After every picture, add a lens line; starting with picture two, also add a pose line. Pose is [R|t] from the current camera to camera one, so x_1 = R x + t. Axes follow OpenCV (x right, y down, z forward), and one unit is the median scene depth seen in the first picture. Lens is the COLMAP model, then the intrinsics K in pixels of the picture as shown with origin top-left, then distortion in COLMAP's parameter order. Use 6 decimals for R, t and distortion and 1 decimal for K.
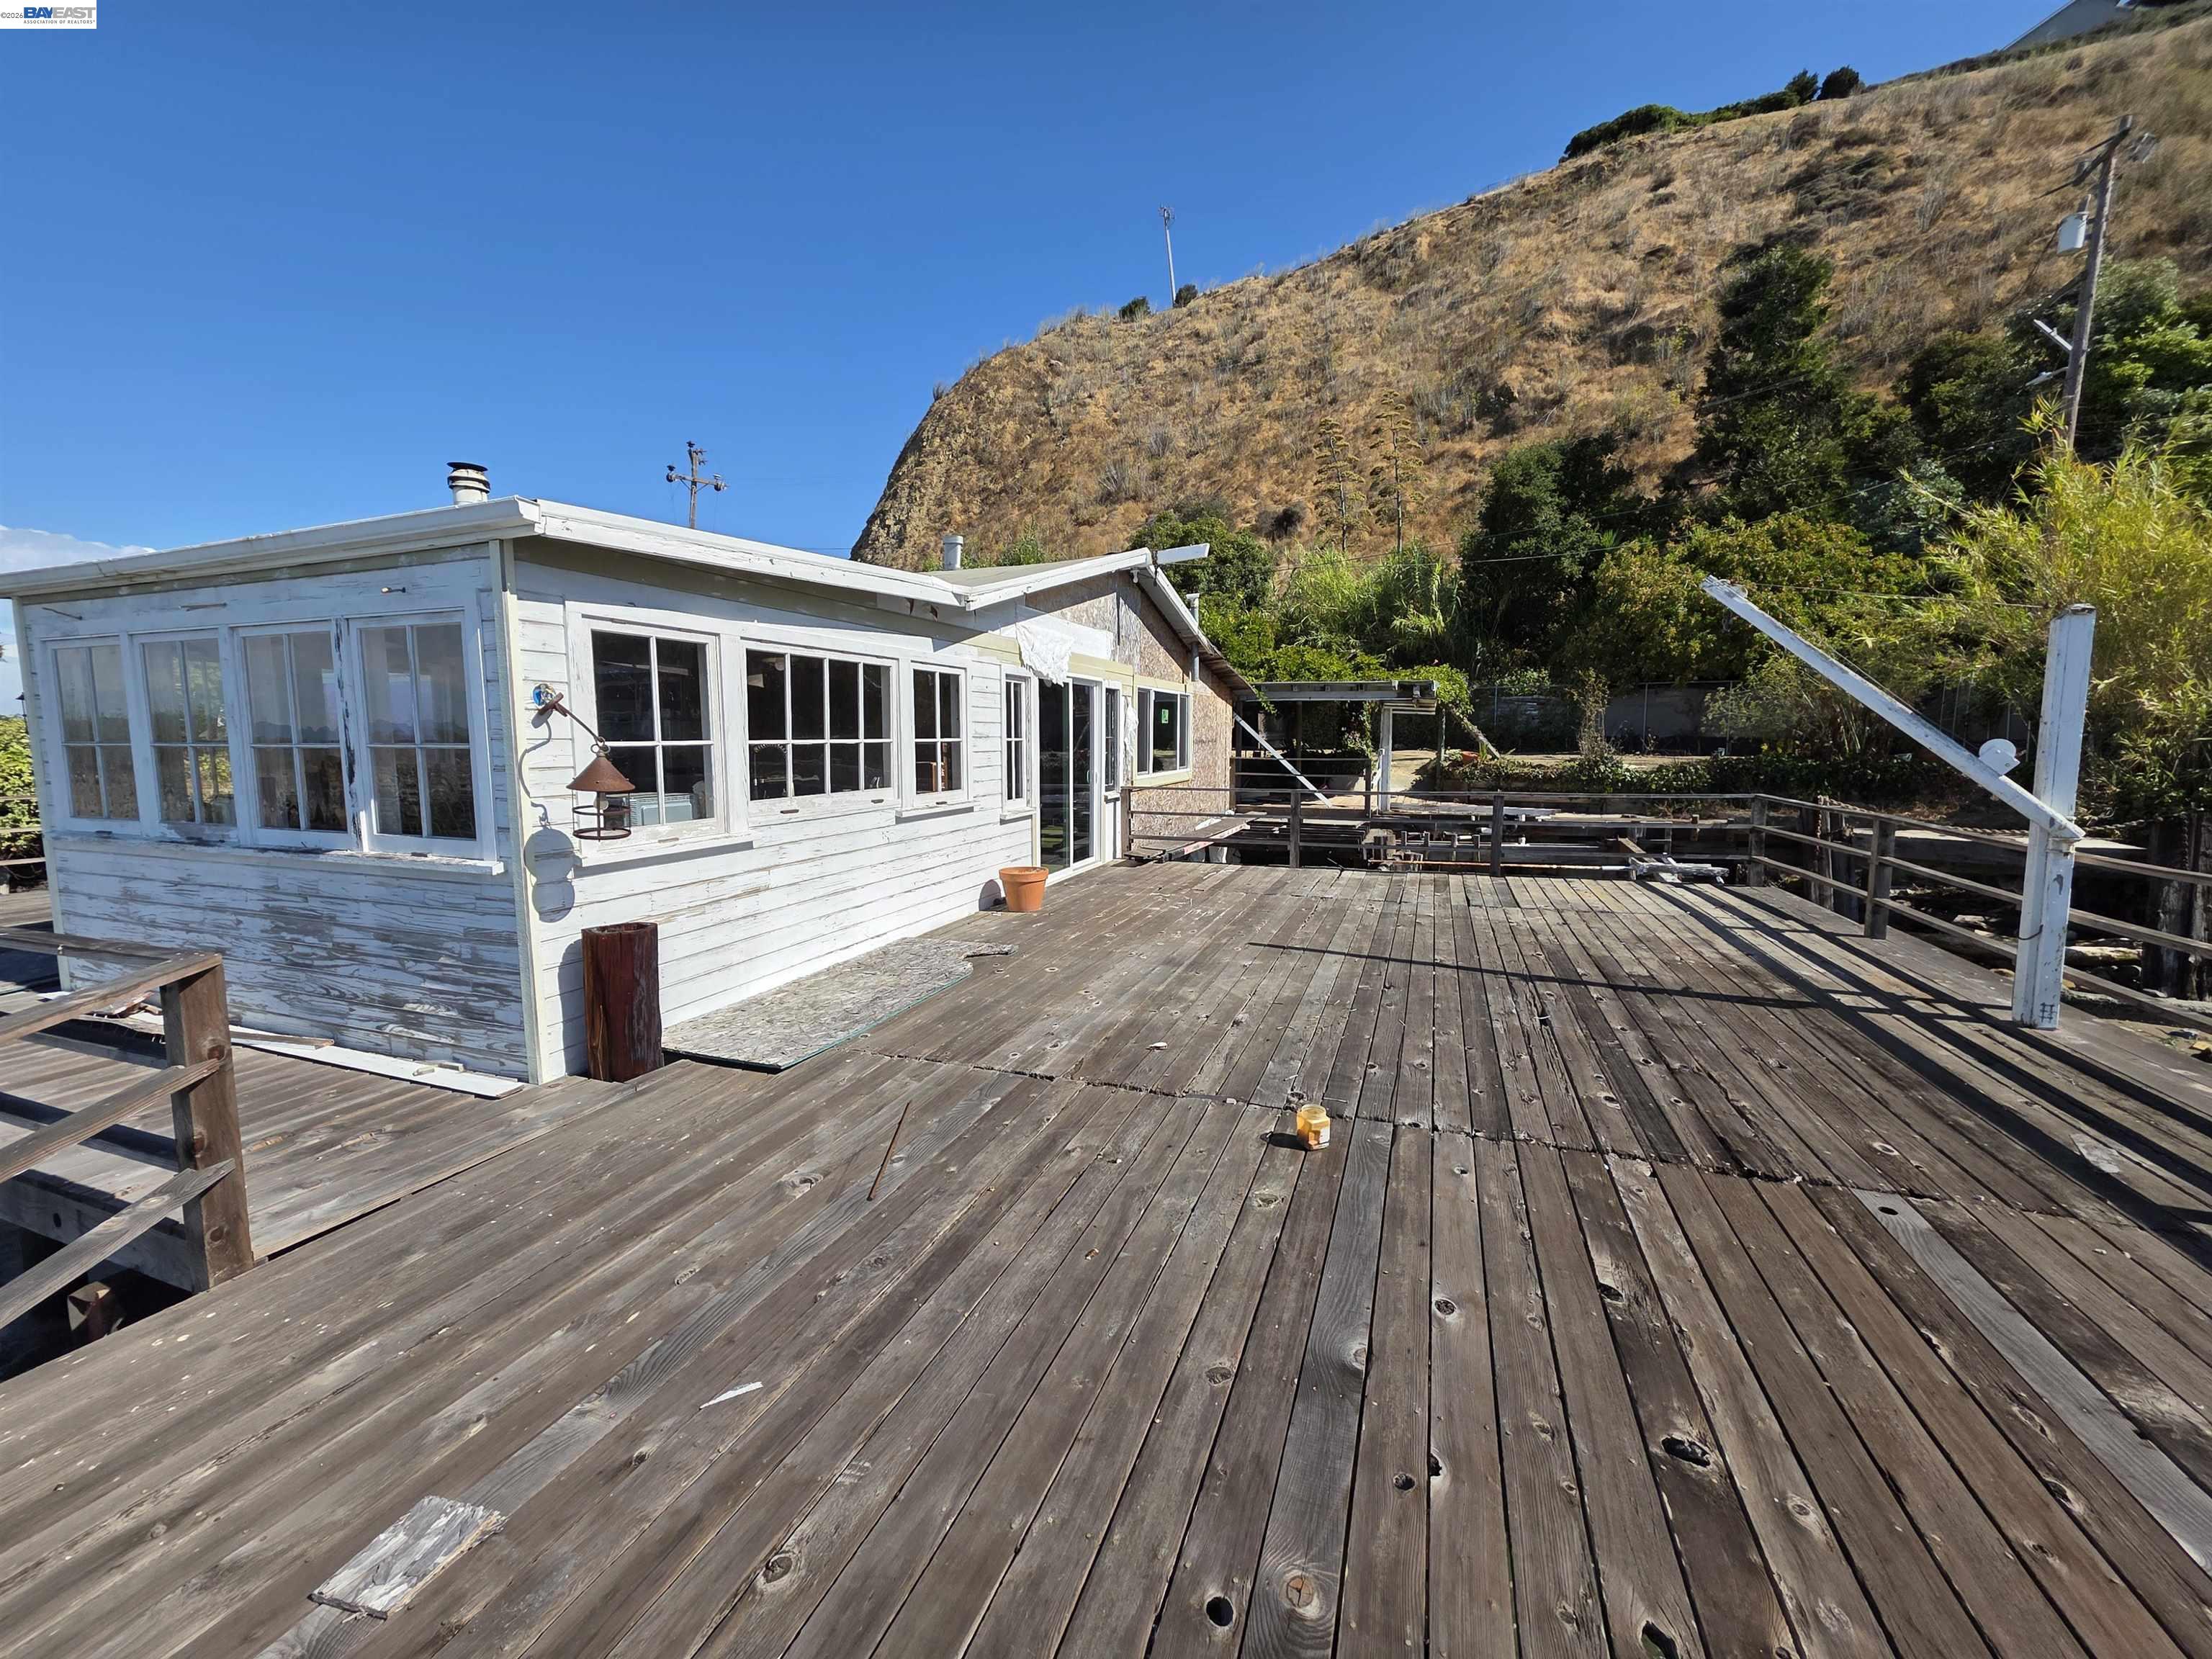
lens RADIAL K [[877.0, 0, 1106.8], [0, 877.0, 827.3], [0, 0, 1]] dist [0.000480, -0.000347]
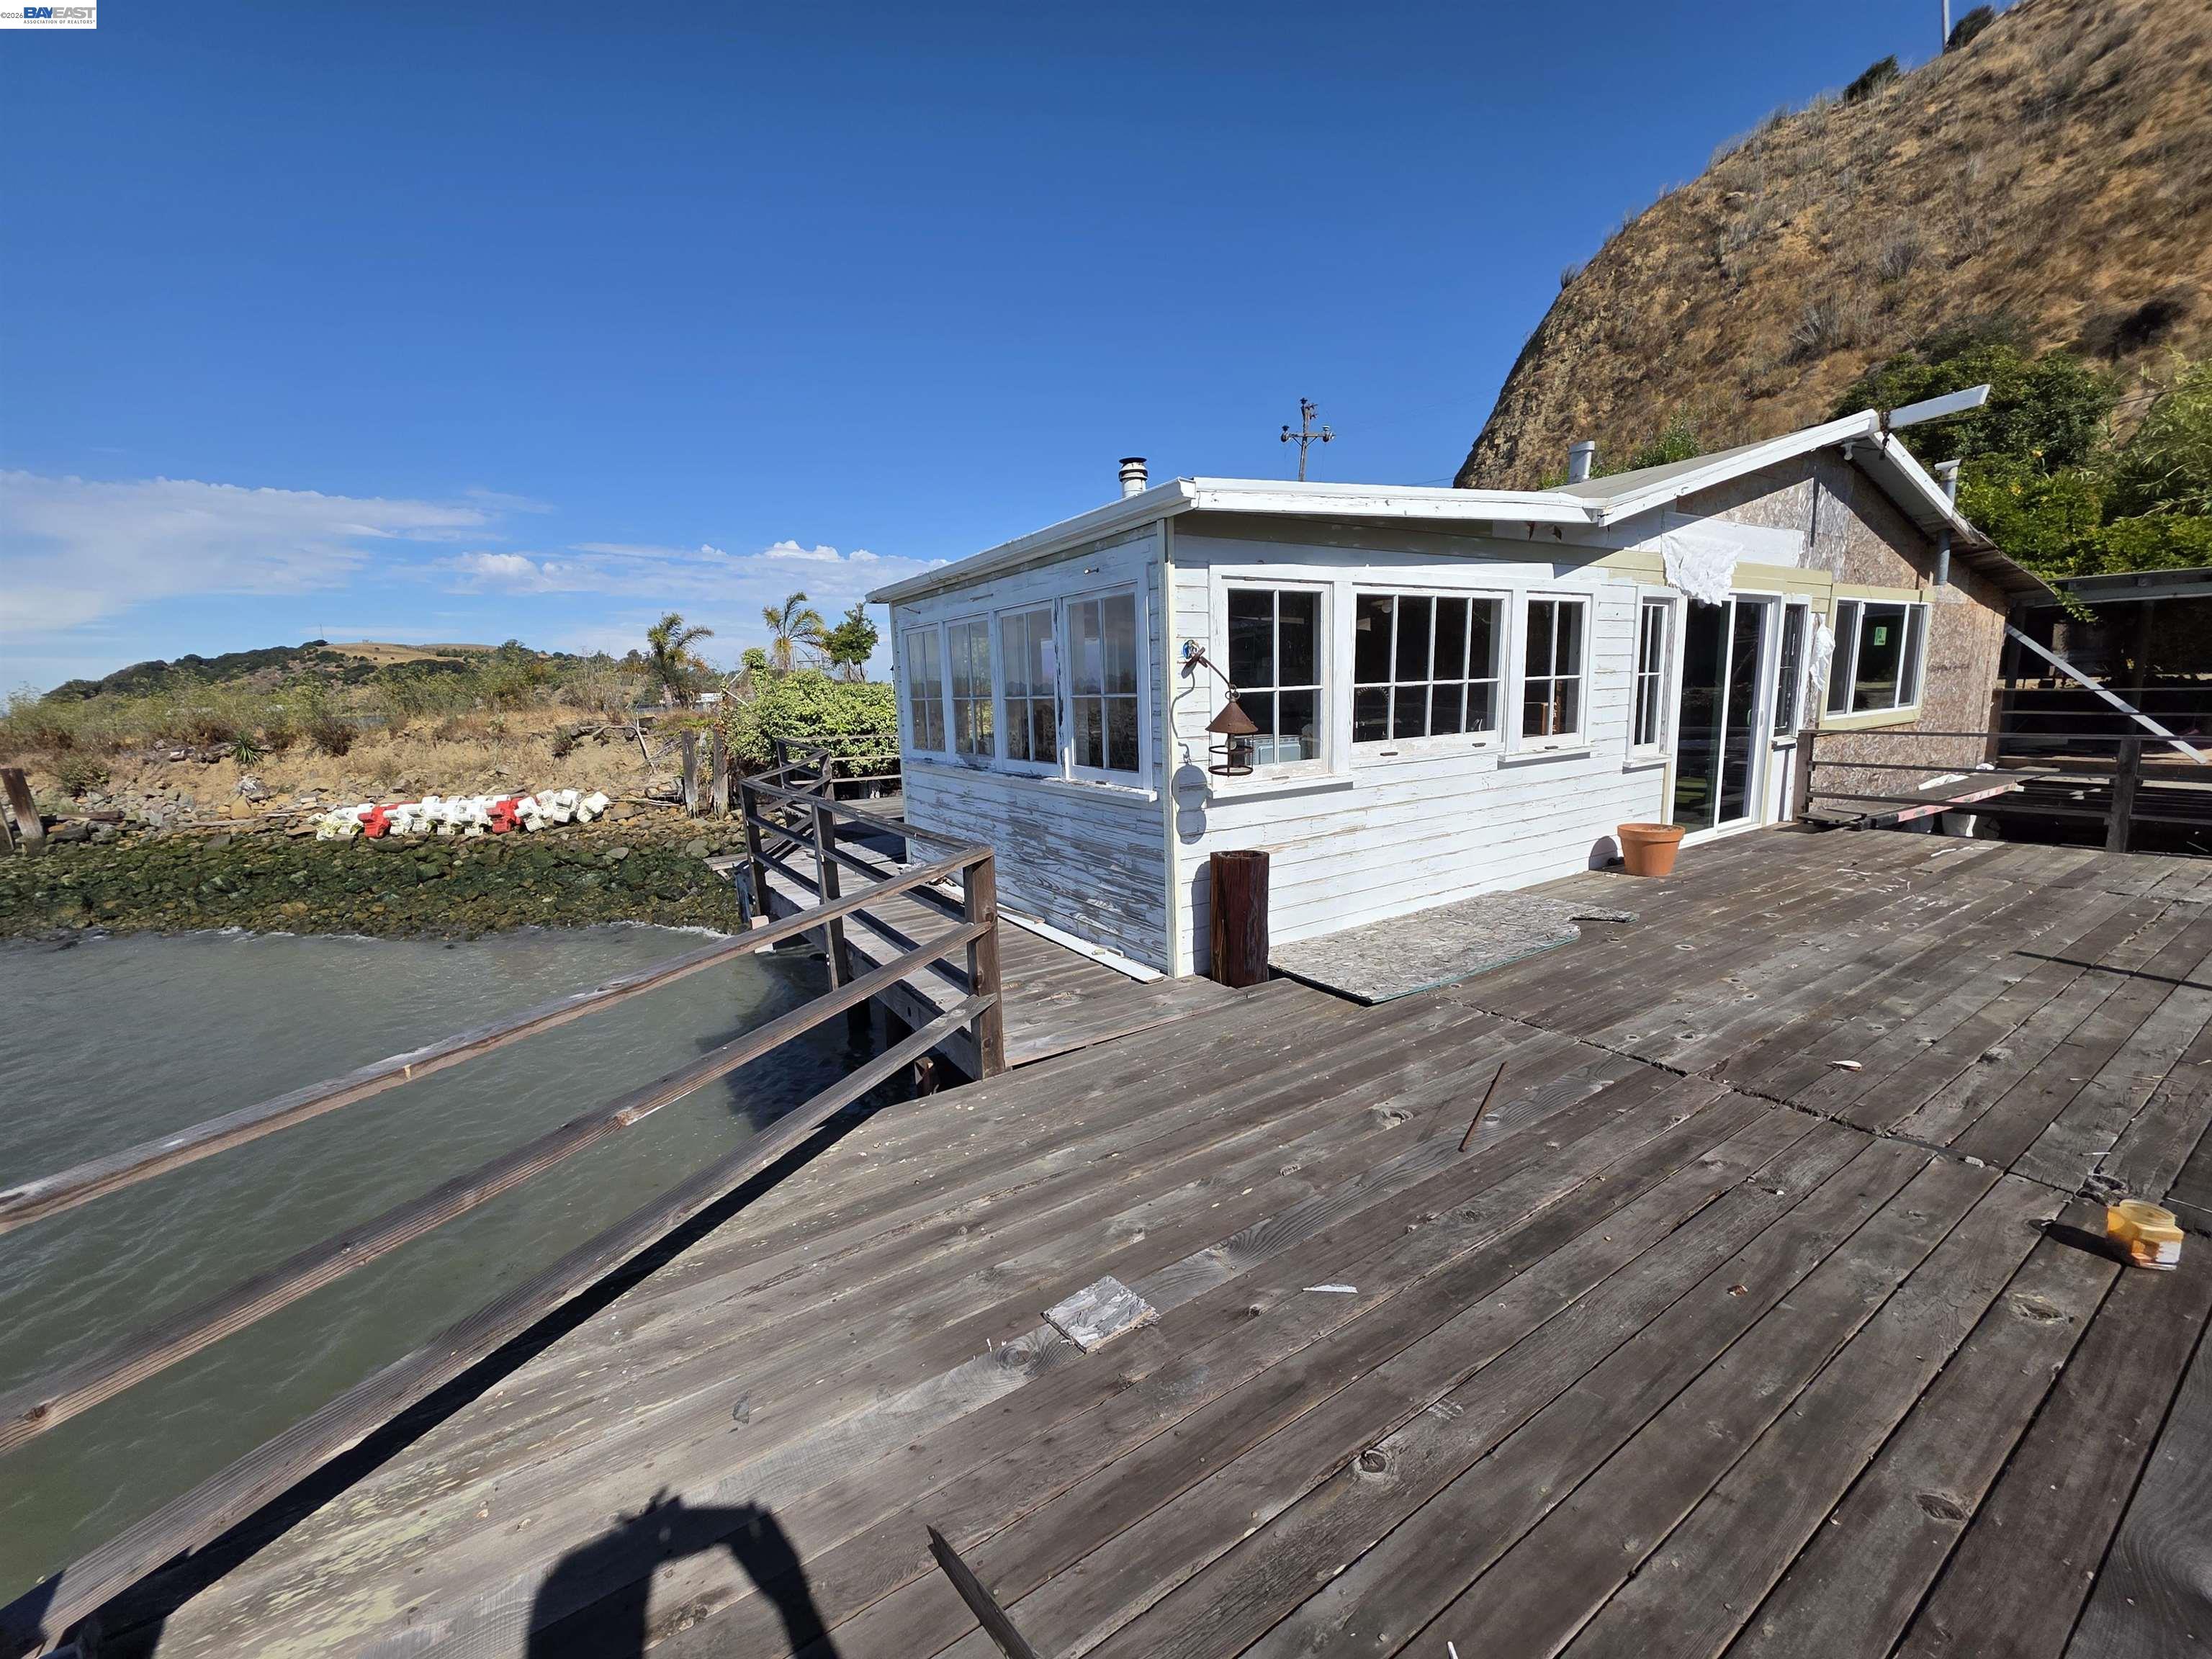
lens RADIAL K [[877.0, 0, 1106.8], [0, 877.0, 827.3], [0, 0, 1]] dist [0.000480, -0.000347]
pose [[0.801841, 0.068606, -0.593586, -0.022043], [-0.030047, 0.996760, 0.074615, 0.000843], [0.596782, -0.041994, 0.801304, -0.007852]]
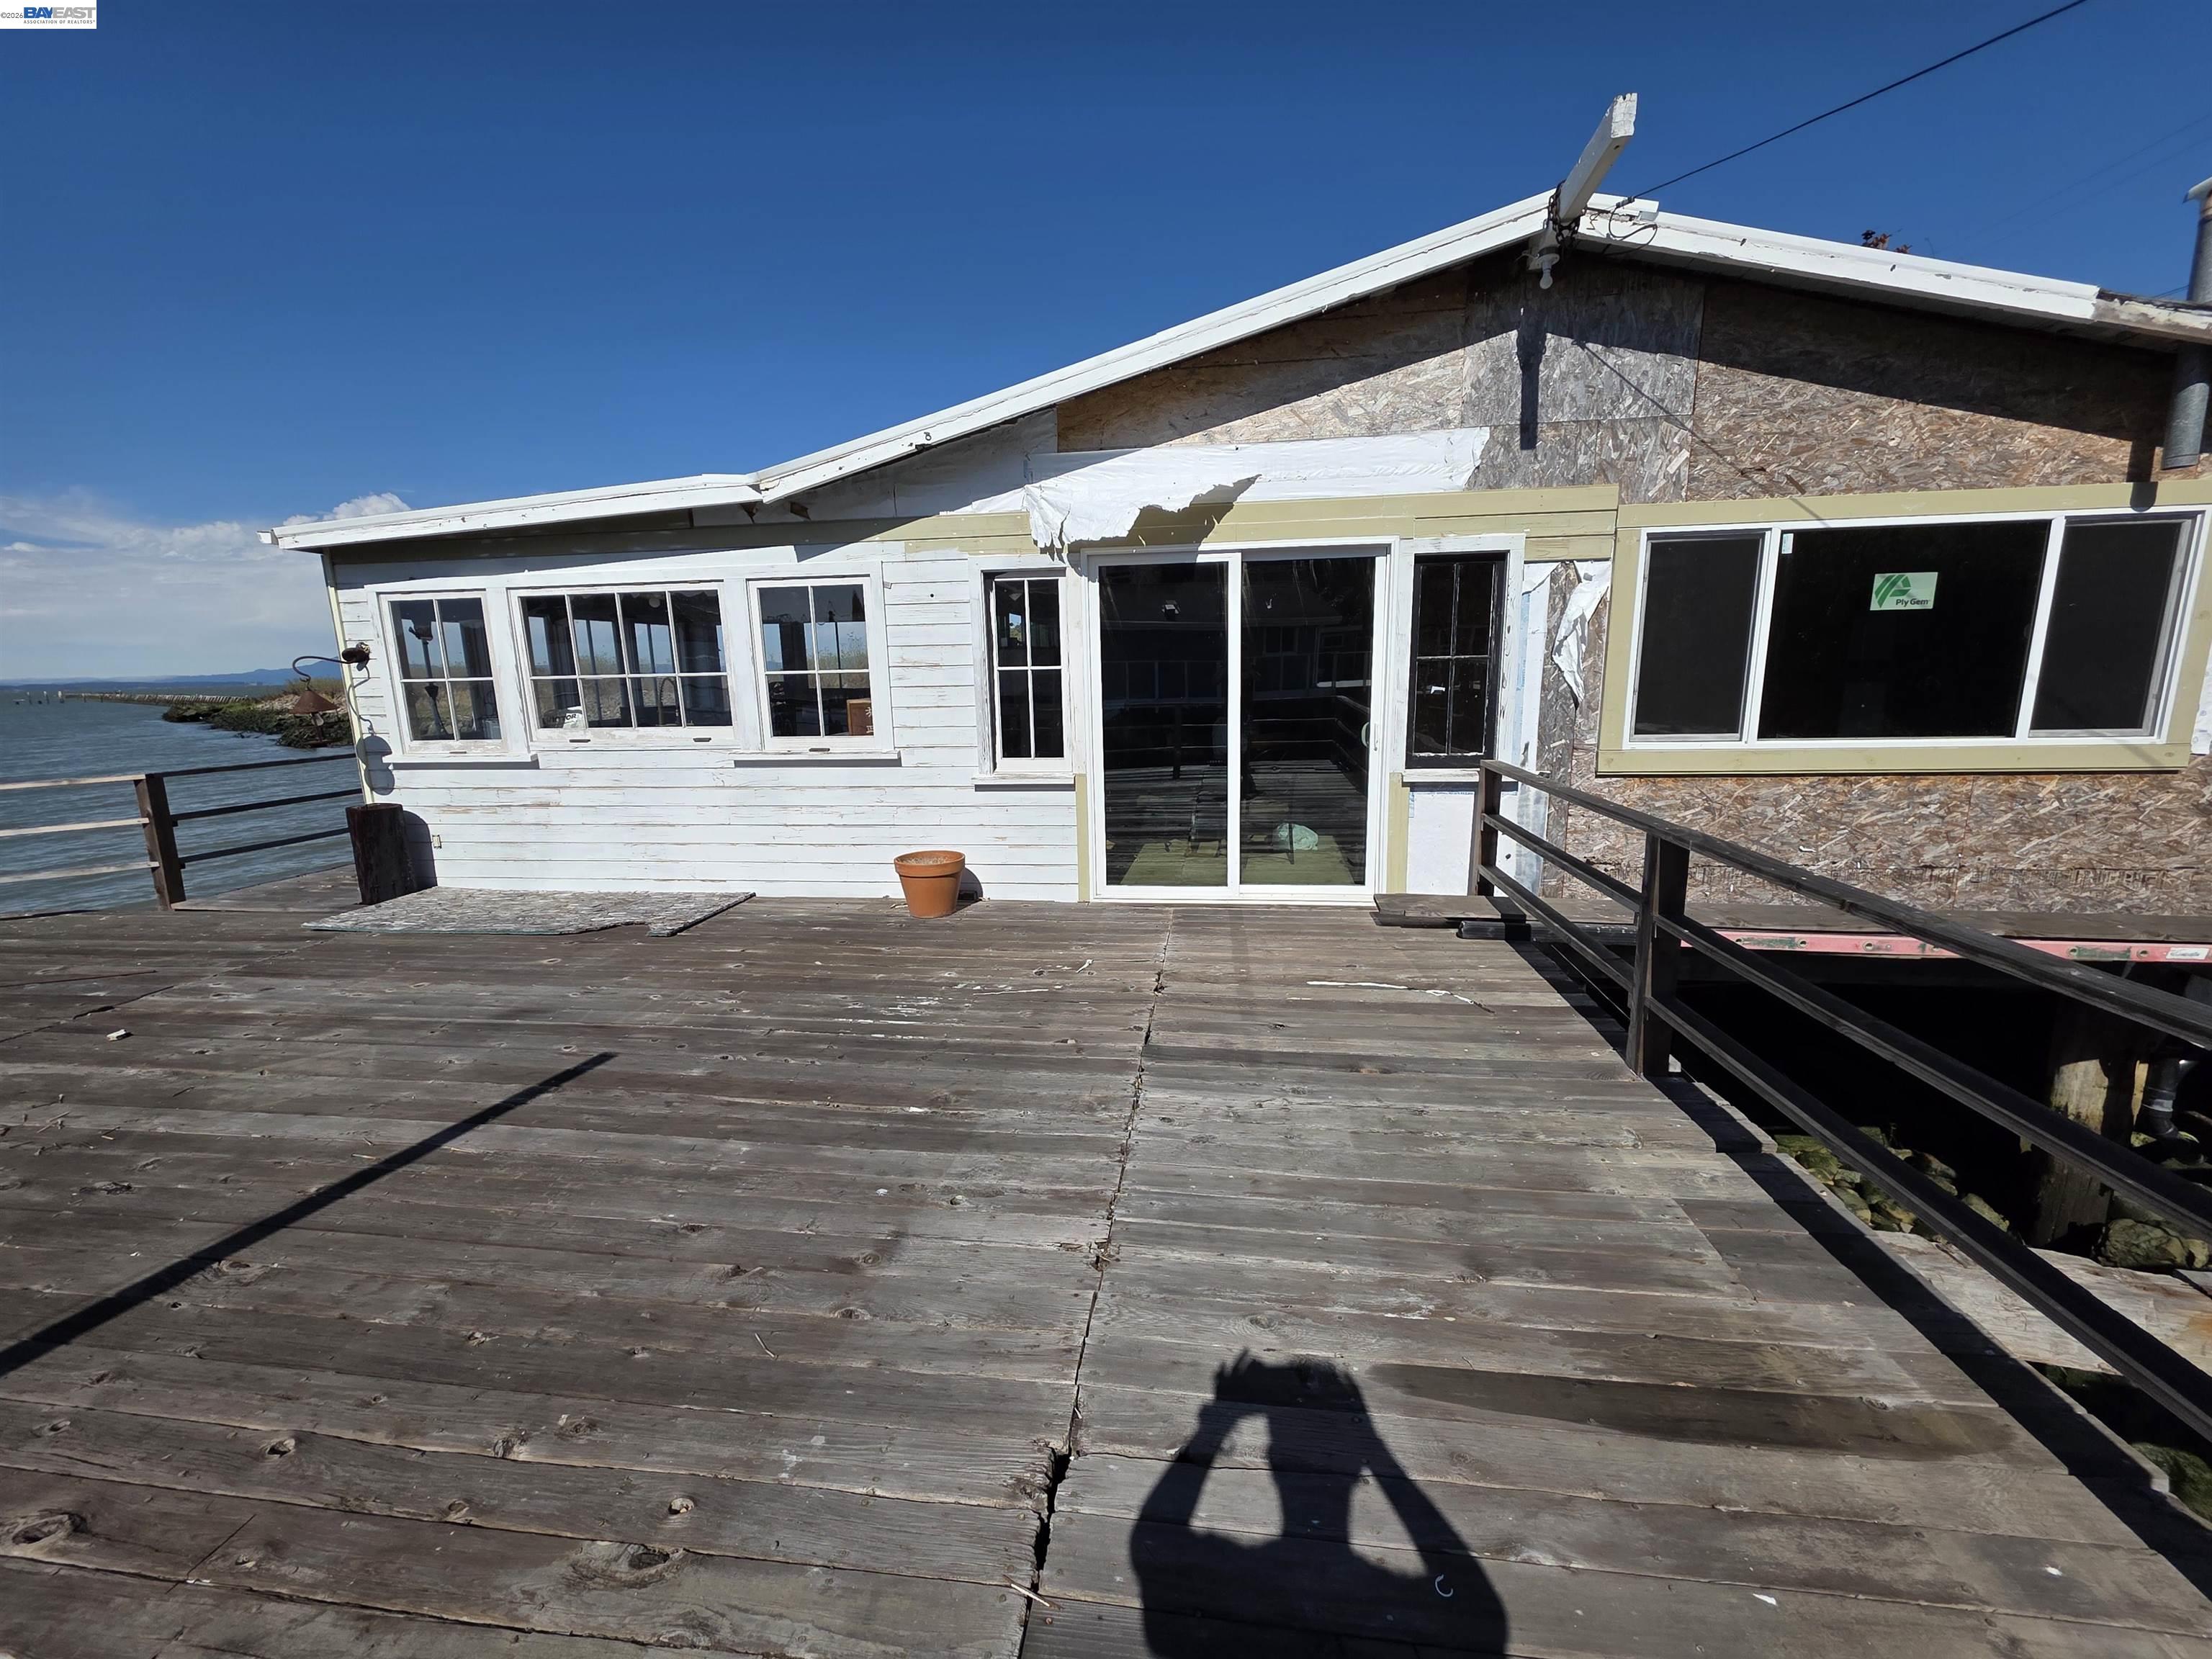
lens RADIAL K [[877.0, 0, 1106.8], [0, 877.0, 827.3], [0, 0, 1]] dist [0.000480, -0.000347]
pose [[0.227664, 0.174804, -0.957921, 1.111606], [-0.081383, 0.983729, 0.160171, -0.181894], [0.970333, 0.041493, 0.238185, 1.773764]]
